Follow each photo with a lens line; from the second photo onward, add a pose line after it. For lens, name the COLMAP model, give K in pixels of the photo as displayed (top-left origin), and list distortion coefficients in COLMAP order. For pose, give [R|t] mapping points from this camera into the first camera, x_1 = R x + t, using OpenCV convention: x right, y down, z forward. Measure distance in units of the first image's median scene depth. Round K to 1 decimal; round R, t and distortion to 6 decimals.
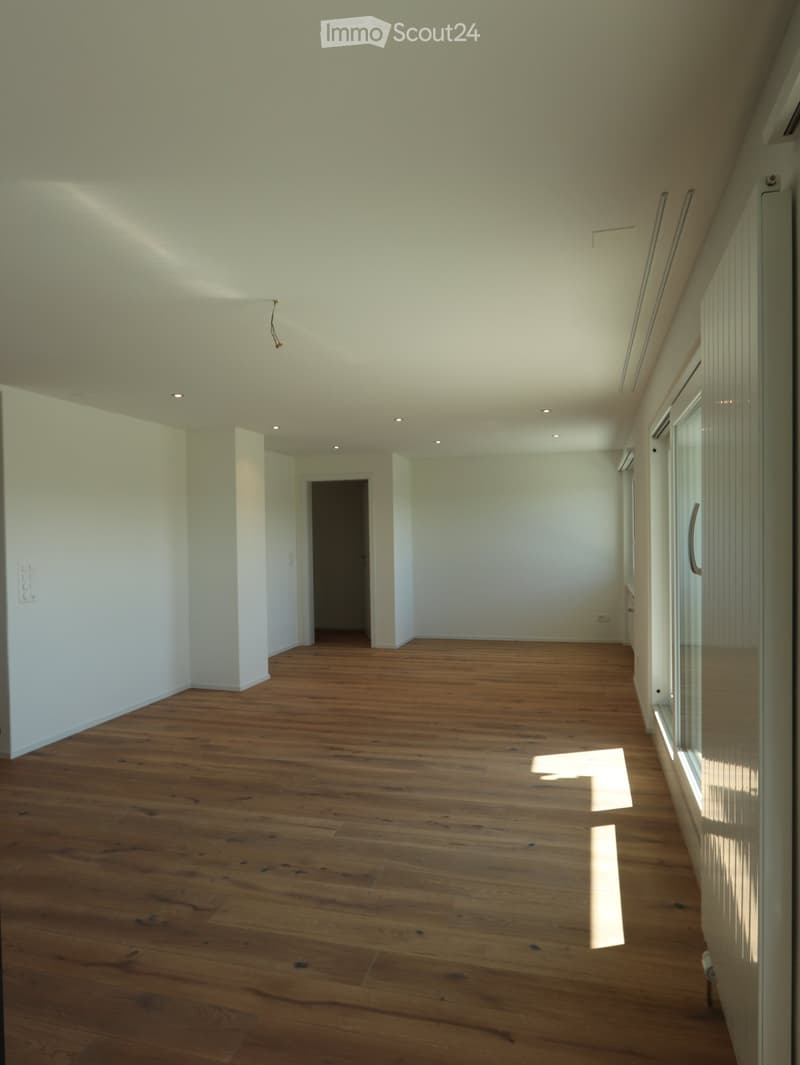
lens RADIAL K [[672.8, 0, 409.3], [0, 672.8, 547.0], [0, 0, 1]] dist [-0.025574, -0.002222]
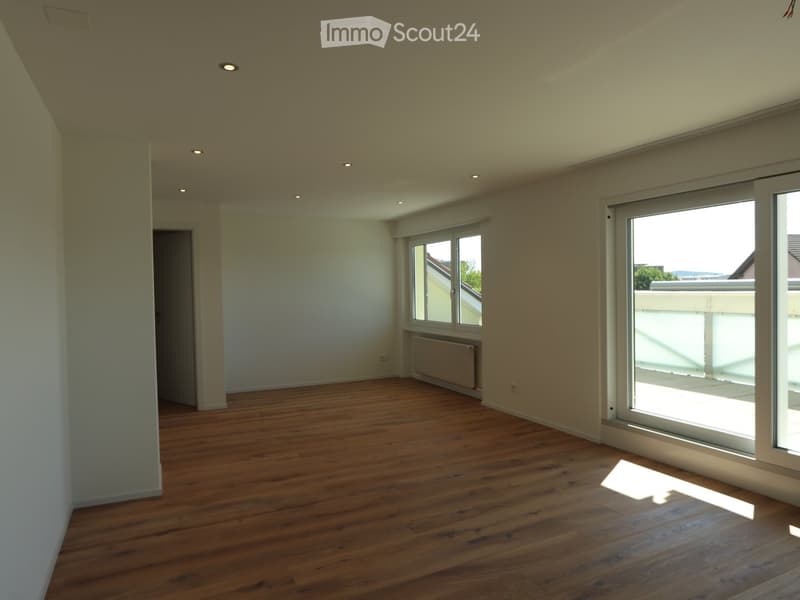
lens RADIAL K [[507.3, 0, 380.0], [0, 507.3, 292.2], [0, 0, 1]] dist [0.000084, -0.008324]
pose [[0.768381, -0.003548, 0.639983, -0.599610], [0.021207, 0.999577, -0.019920, 0.008658], [-0.639641, 0.028879, 0.768131, 0.574874]]
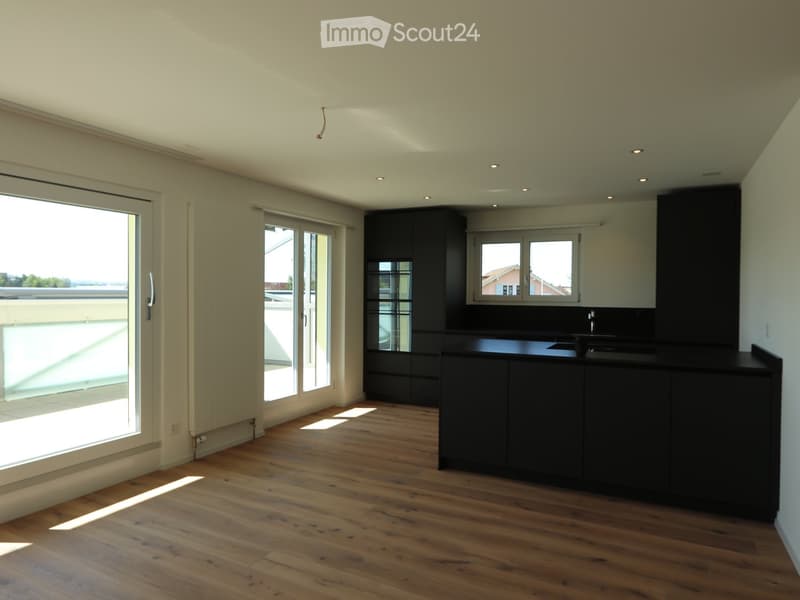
lens RADIAL K [[507.3, 0, 395.2], [0, 507.3, 294.2], [0, 0, 1]] dist [0.000084, -0.008324]
pose [[-0.974166, 0.004920, 0.225779, -0.371373], [0.009720, 0.999750, 0.020155, -0.010327], [-0.225623, 0.021829, -0.973970, 1.289333]]
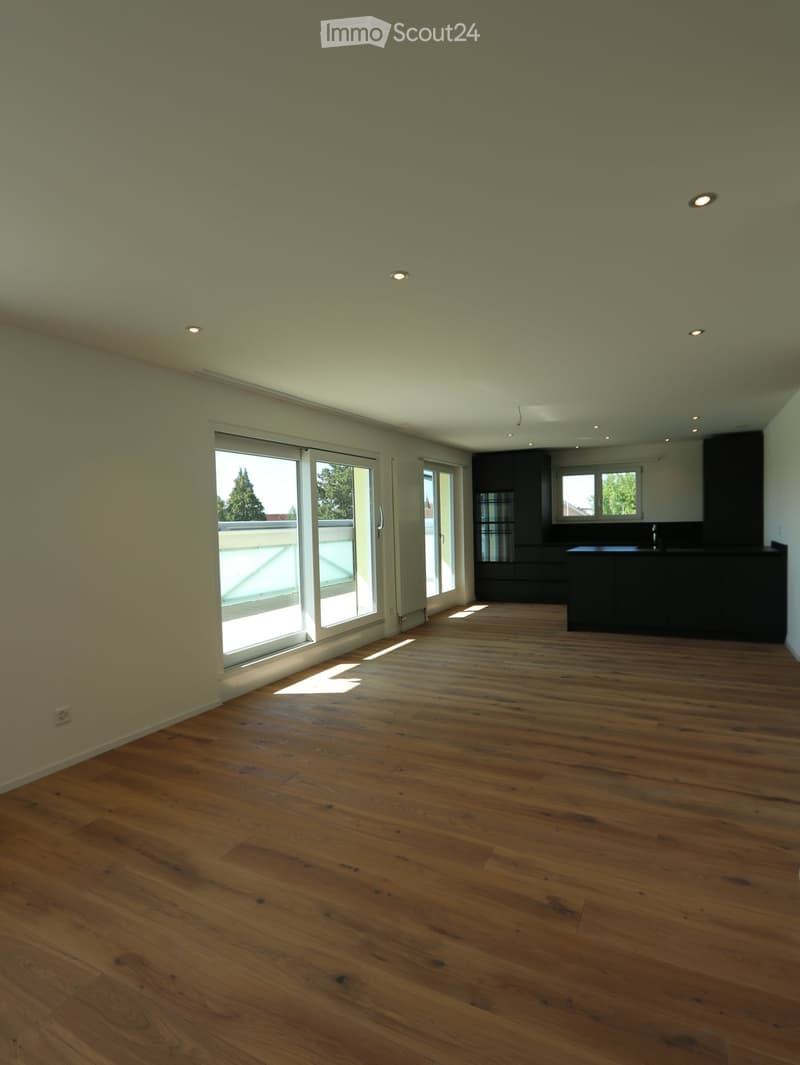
lens RADIAL K [[551.0, 0, 406.3], [0, 551.0, 536.4], [0, 0, 1]] dist [-0.005717, -0.002343]
pose [[-0.976938, 0.032131, 0.211091, -0.136863], [0.042623, 0.998062, 0.045345, -0.018598], [-0.209225, 0.053297, -0.976414, 1.922719]]
